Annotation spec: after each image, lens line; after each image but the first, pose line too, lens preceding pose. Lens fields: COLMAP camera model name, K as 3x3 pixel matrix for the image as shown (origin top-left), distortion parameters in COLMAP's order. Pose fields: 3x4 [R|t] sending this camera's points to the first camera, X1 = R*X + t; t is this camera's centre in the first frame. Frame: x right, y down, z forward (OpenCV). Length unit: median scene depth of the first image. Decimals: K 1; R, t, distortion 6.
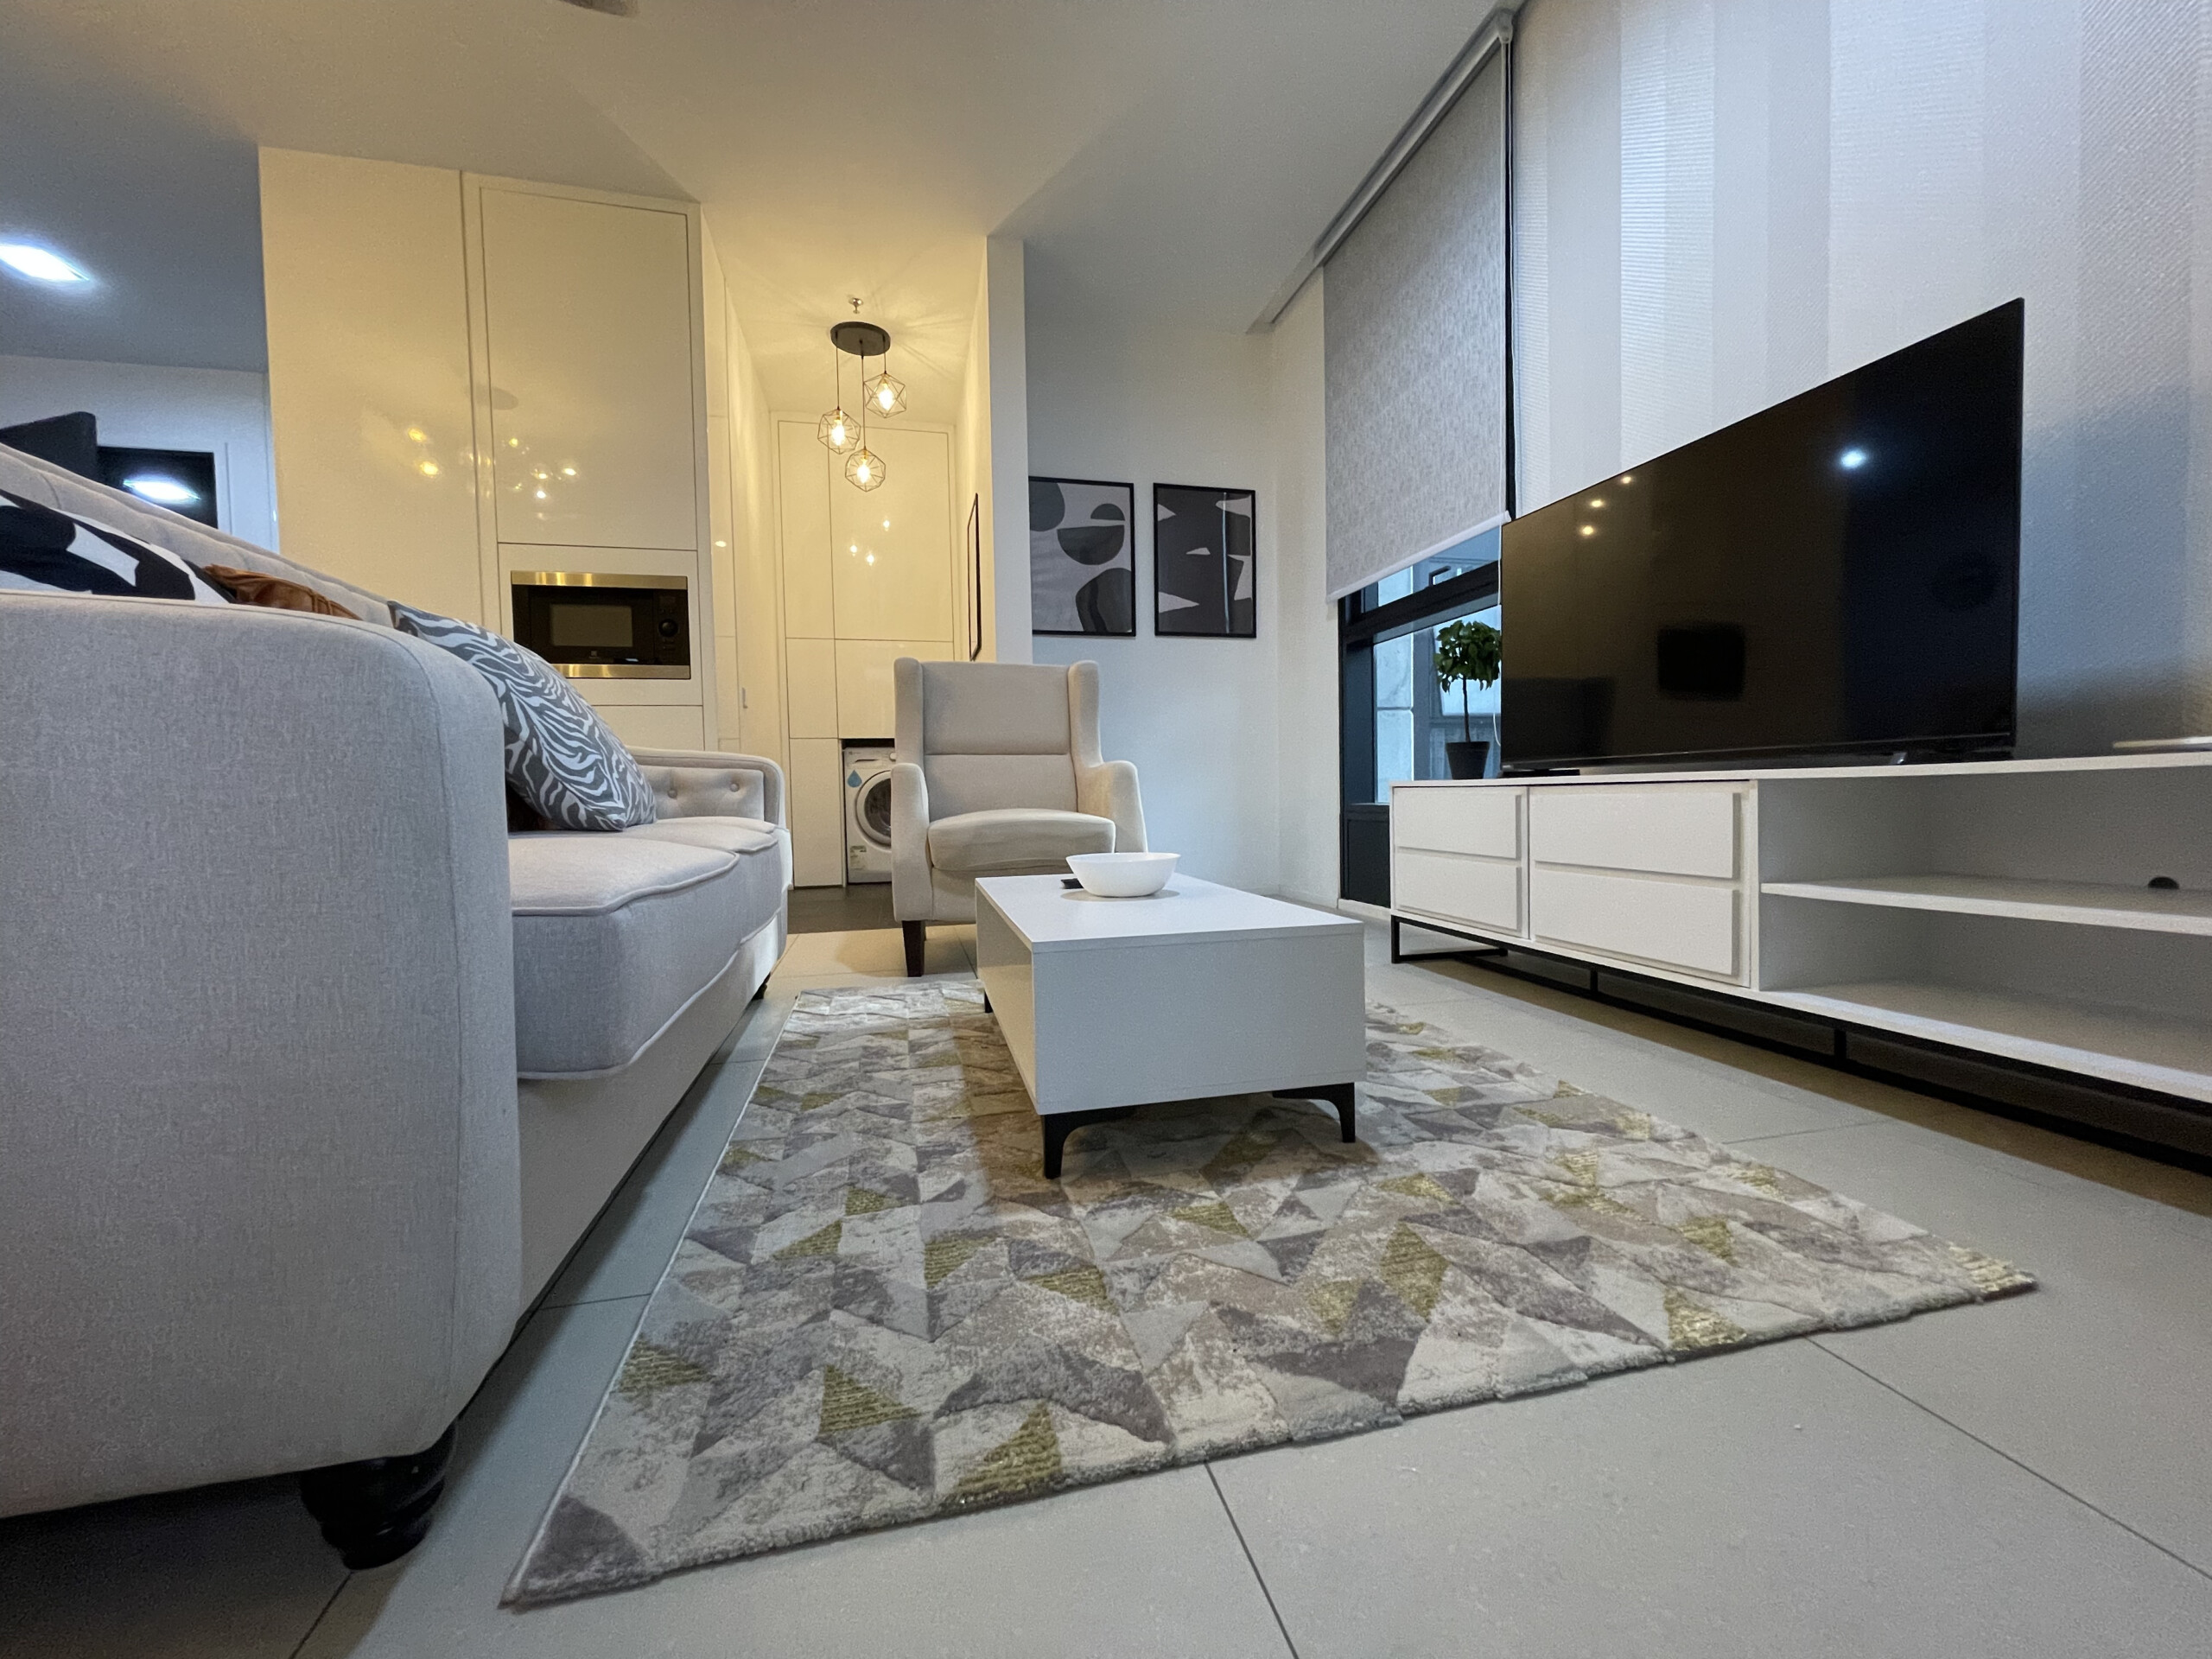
lens RADIAL K [[890.7, 0, 1112.3], [0, 890.7, 835.1], [0, 0, 1]] dist [-0.018249, 0.000522]
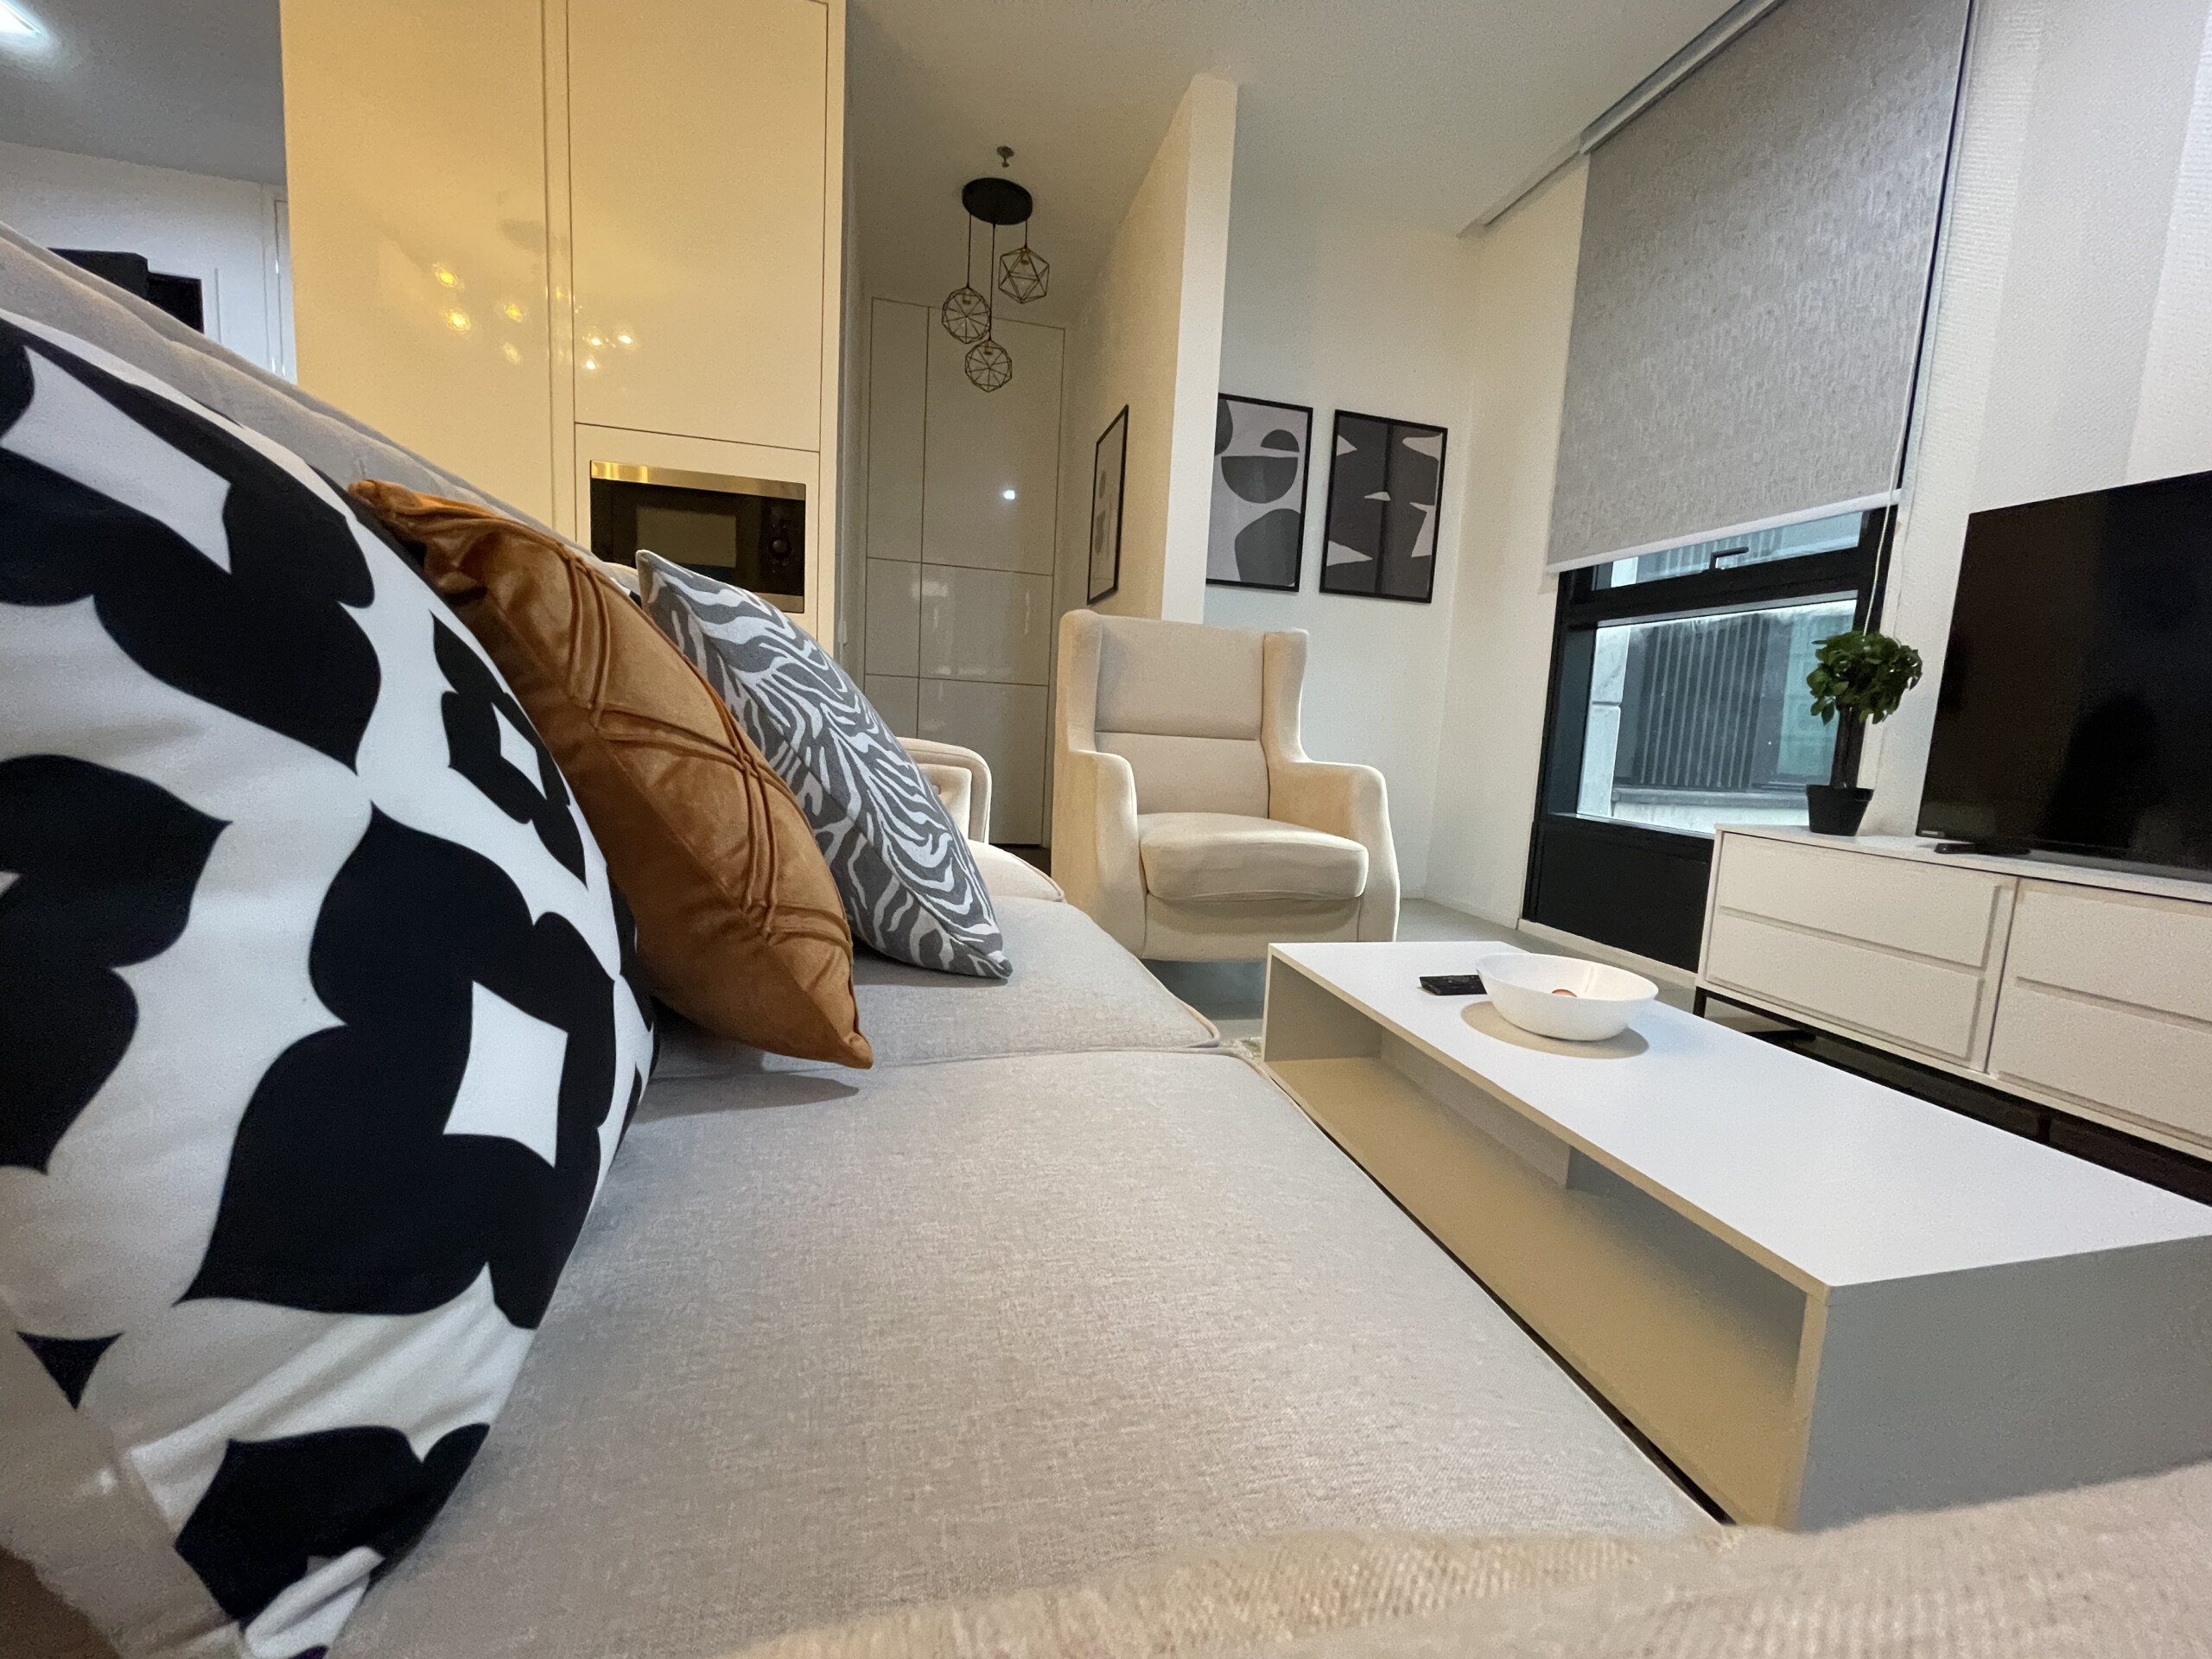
lens RADIAL K [[890.7, 0, 1099.3], [0, 890.7, 824.2], [0, 0, 1]] dist [-0.018249, 0.000522]
pose [[0.997352, 0.070415, 0.018207, -0.176100], [-0.071534, 0.994932, 0.070663, -0.052120], [-0.013139, -0.071778, 0.997334, 0.146844]]
